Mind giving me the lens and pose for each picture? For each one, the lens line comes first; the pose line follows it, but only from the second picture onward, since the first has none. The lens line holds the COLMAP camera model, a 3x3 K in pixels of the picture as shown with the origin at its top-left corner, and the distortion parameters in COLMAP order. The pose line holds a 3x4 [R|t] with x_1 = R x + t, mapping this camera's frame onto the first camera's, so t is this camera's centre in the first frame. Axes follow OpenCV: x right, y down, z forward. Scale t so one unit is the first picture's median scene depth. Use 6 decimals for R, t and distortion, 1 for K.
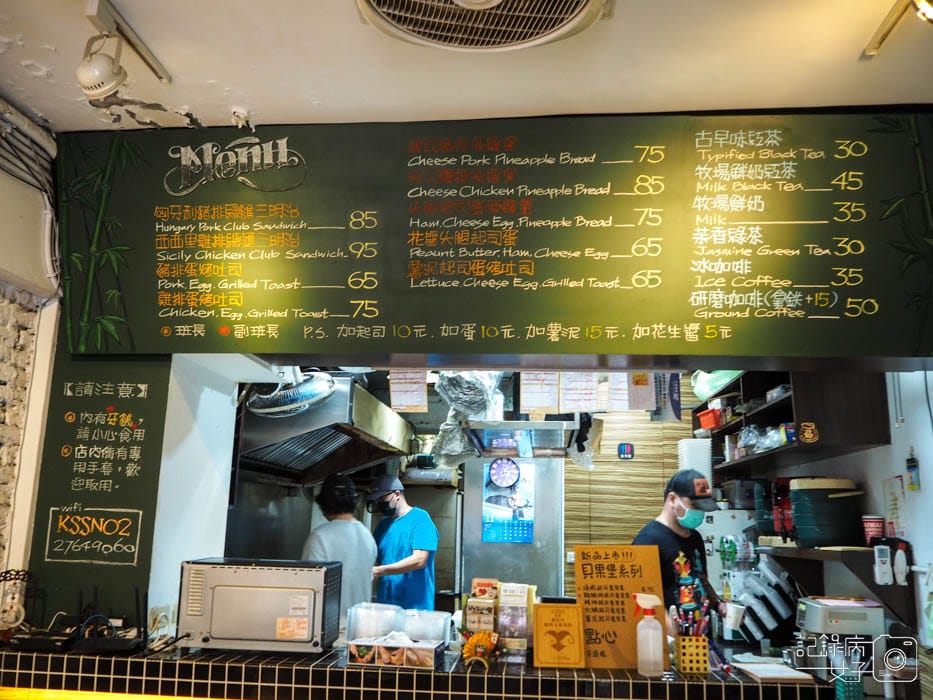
lens RADIAL K [[759.6, 0, 467.7], [0, 759.6, 351.4], [0, 0, 1]] dist [-0.049349, 0.021651]
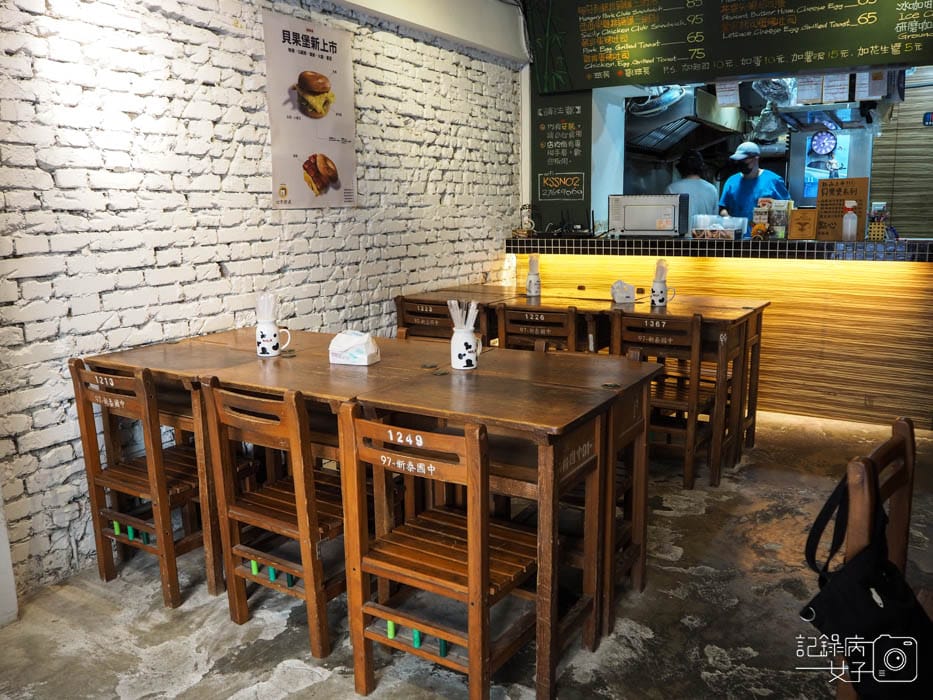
lens RADIAL K [[759.6, 0, 463.8], [0, 759.6, 330.7], [0, 0, 1]] dist [-0.049349, 0.021651]
pose [[0.893047, 0.041314, -0.448062, 0.190361], [0.128354, 0.931014, 0.341670, -0.120270], [0.431268, -0.362638, 0.826137, -0.920260]]
